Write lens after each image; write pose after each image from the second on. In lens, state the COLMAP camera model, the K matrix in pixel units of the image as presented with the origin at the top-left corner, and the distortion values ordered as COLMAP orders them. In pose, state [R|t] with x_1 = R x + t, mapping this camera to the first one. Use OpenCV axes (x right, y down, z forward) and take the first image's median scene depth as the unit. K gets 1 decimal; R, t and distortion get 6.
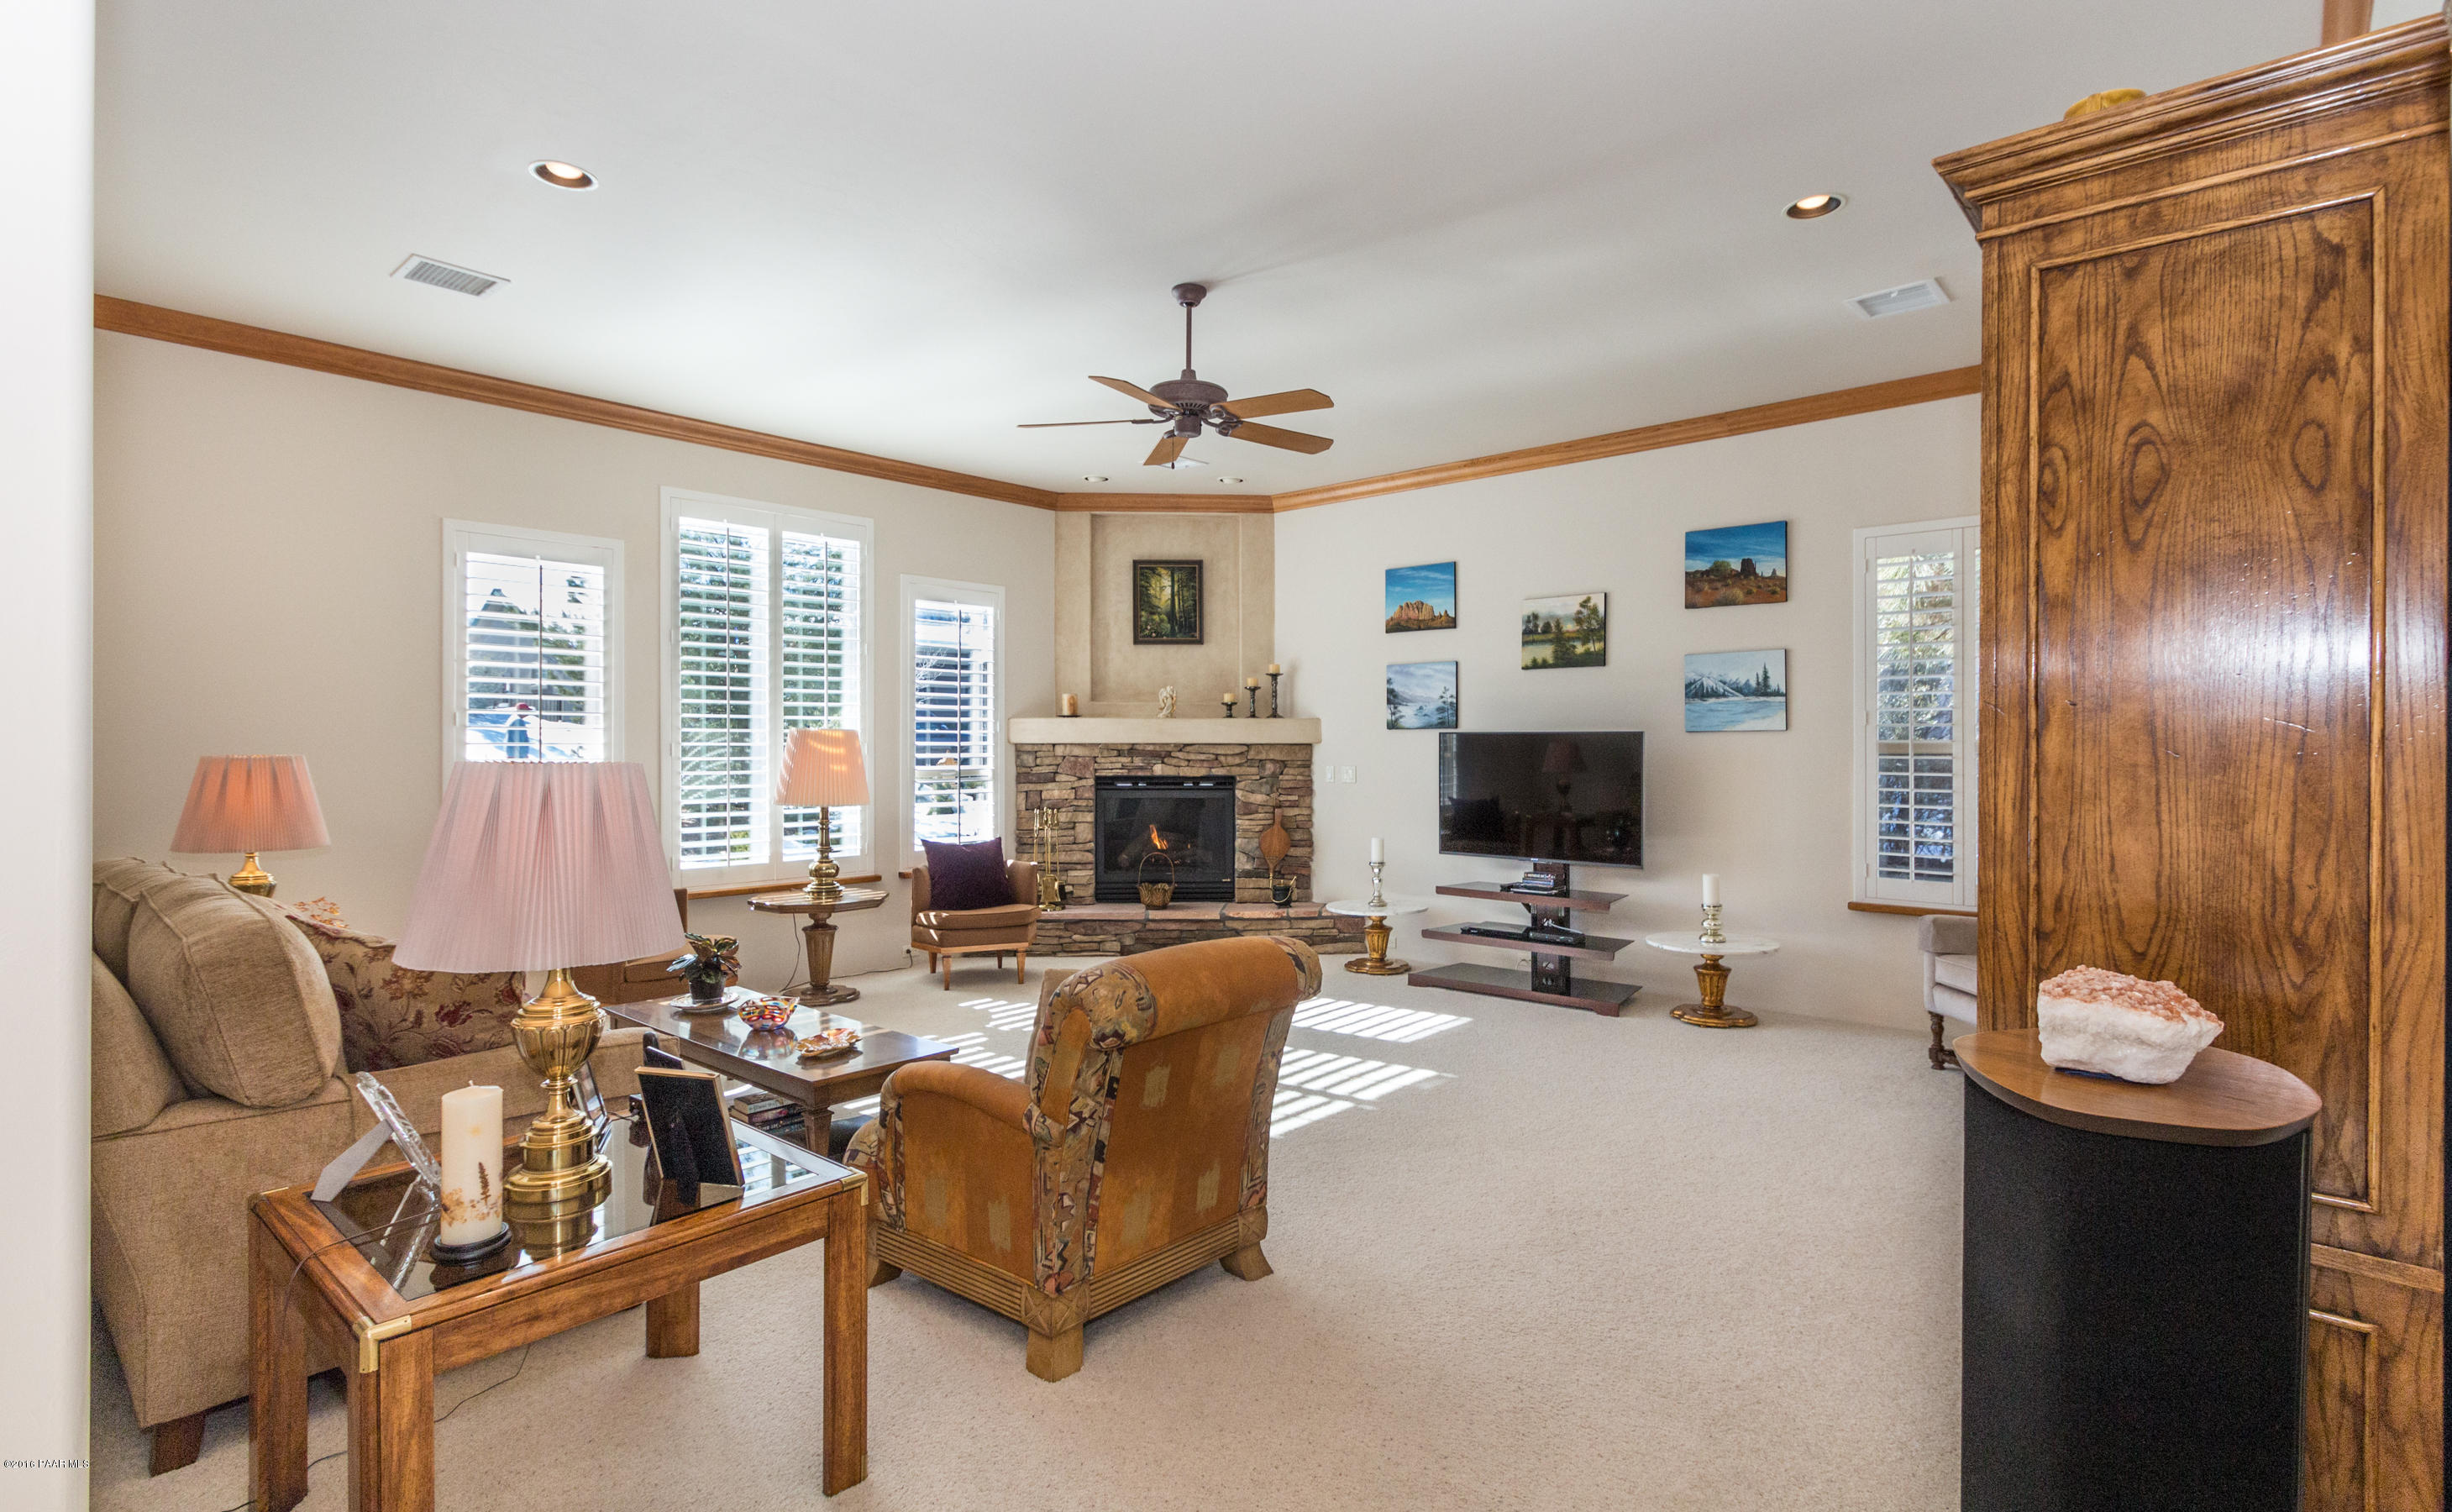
lens RADIAL K [[1167.0, 0, 1274.7], [0, 1167.0, 739.2], [0, 0, 1]] dist [-0.001429, -0.000048]
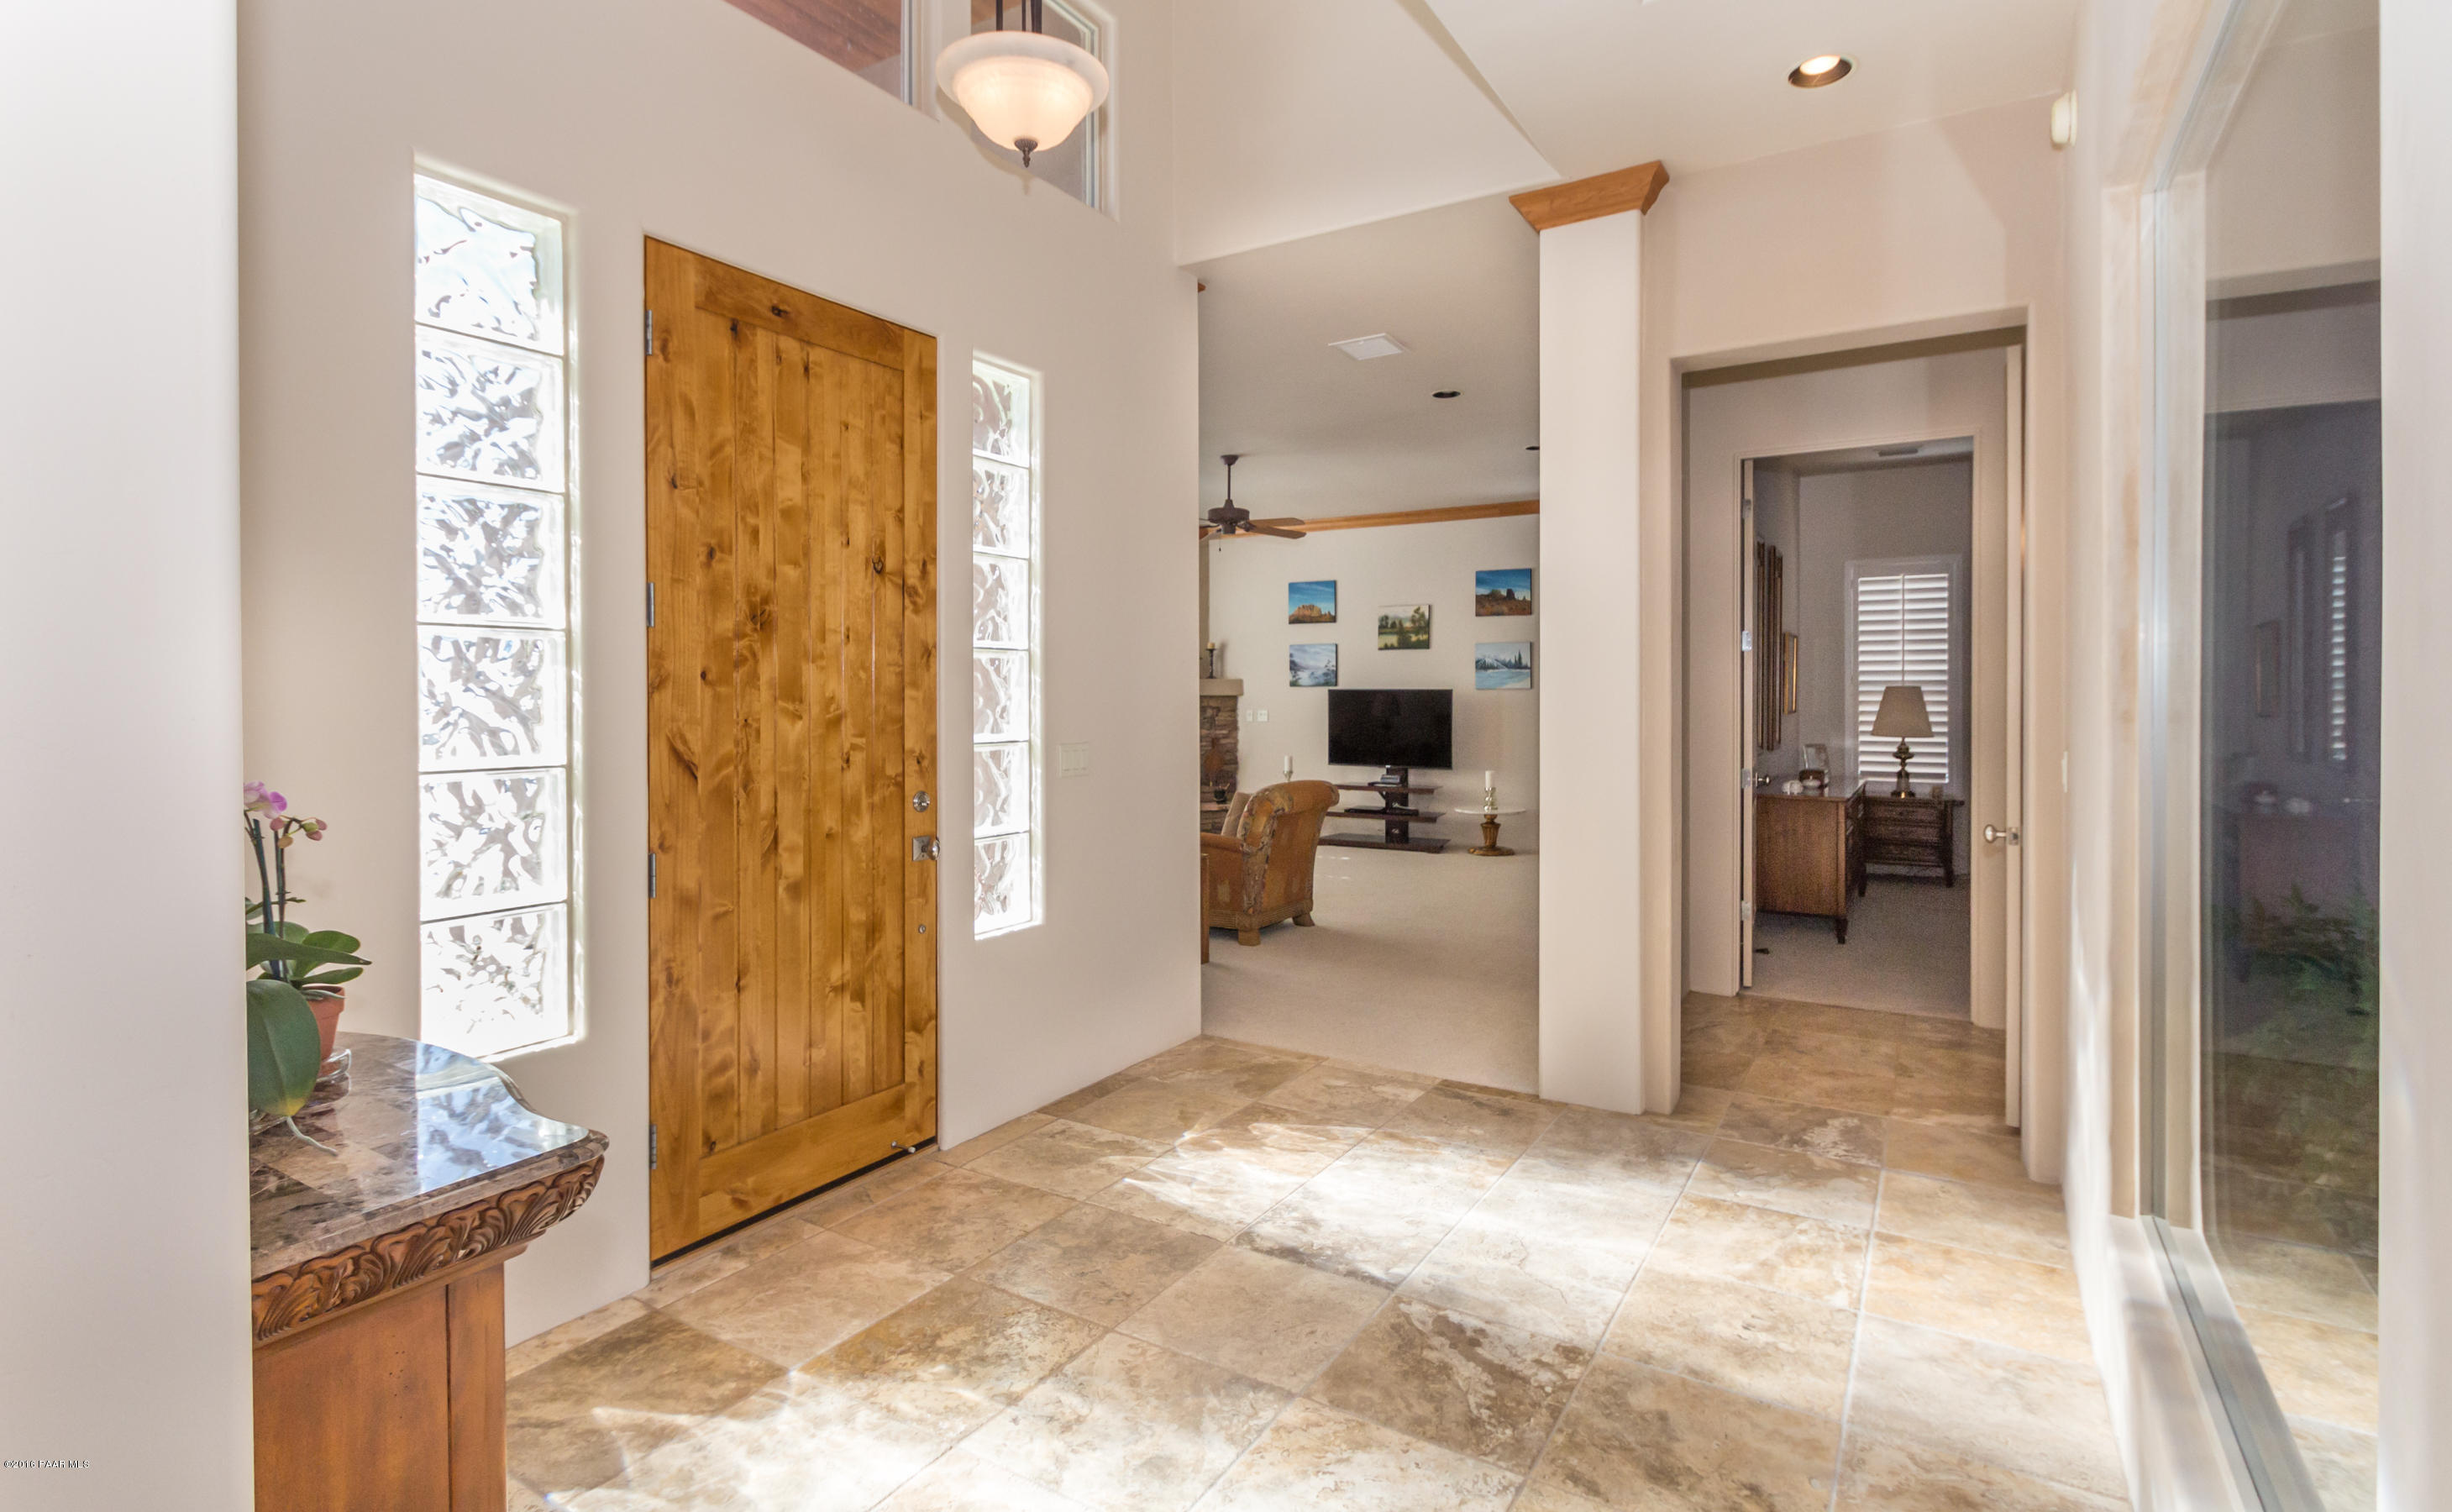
lens RADIAL K [[1167.0, 0, 1264.2], [0, 1167.0, 705.9], [0, 0, 1]] dist [-0.001429, -0.000048]
pose [[0.984592, -0.004303, 0.174817, -0.230356], [0.001463, 0.999865, 0.016375, -0.009018], [-0.174864, -0.015867, 0.984465, -0.575420]]
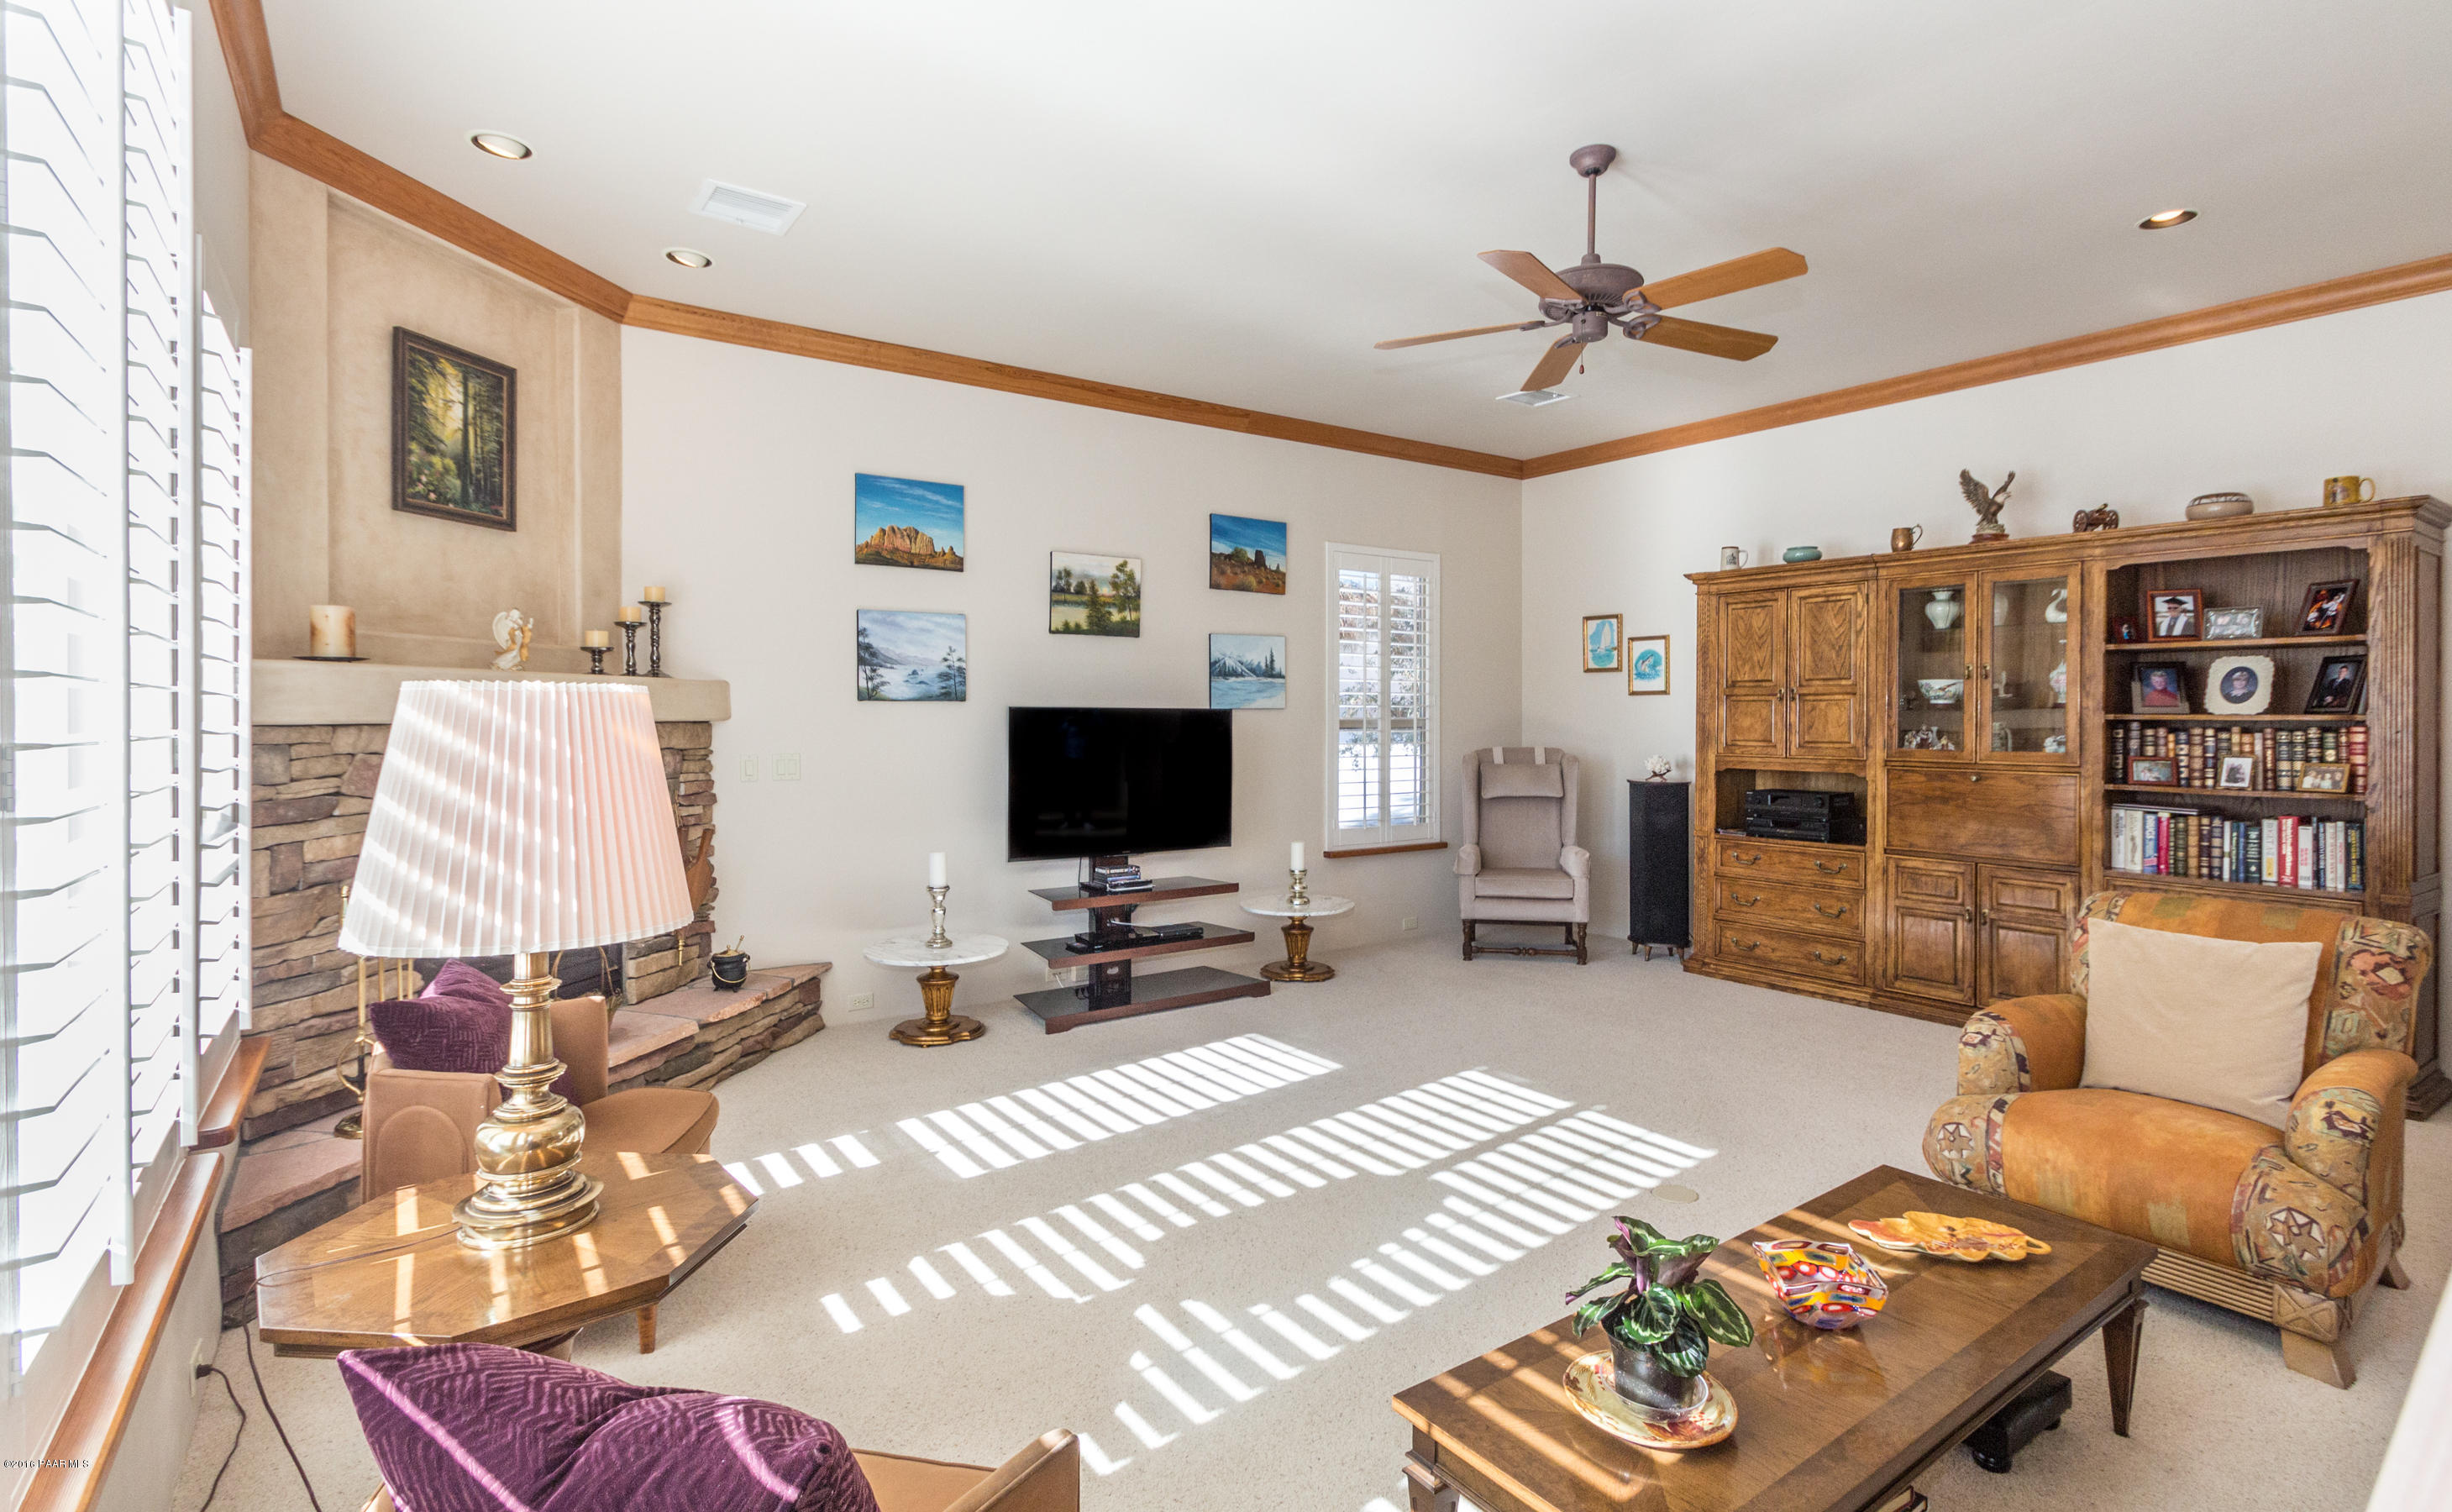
lens RADIAL K [[1167.0, 0, 1234.3], [0, 1167.0, 701.0], [0, 0, 1]] dist [-0.001429, -0.000048]
pose [[0.240140, 0.012692, 0.970655, -0.583466], [-0.003172, 0.999919, -0.012289, -0.000797], [-0.970733, -0.000127, 0.240161, 0.678092]]
